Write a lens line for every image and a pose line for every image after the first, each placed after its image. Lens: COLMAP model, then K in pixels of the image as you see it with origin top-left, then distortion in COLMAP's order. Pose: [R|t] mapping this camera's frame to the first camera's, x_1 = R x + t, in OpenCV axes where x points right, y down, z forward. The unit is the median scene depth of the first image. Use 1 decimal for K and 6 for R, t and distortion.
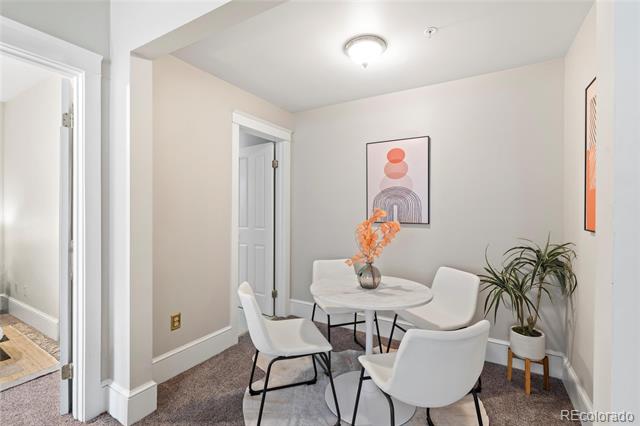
lens RADIAL K [[292.7, 0, 316.4], [0, 292.7, 209.6], [0, 0, 1]] dist [-0.006177, 0.000983]
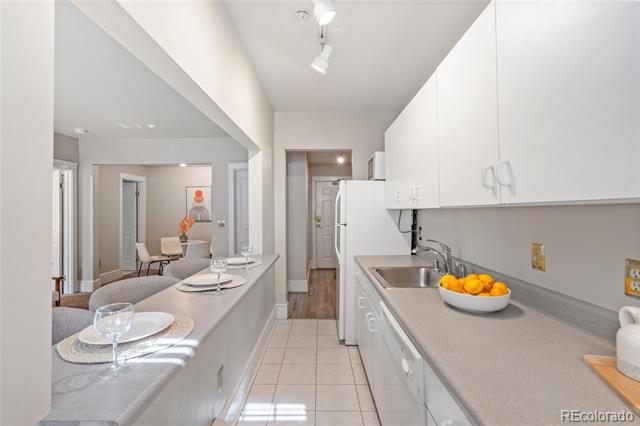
lens RADIAL K [[292.7, 0, 319.2], [0, 292.7, 210.3], [0, 0, 1]] dist [-0.006177, 0.000983]
pose [[0.862805, -0.010925, 0.505419, -0.095482], [0.010808, 0.999937, 0.003165, -0.040125], [-0.505422, 0.002731, 0.862868, -1.616215]]
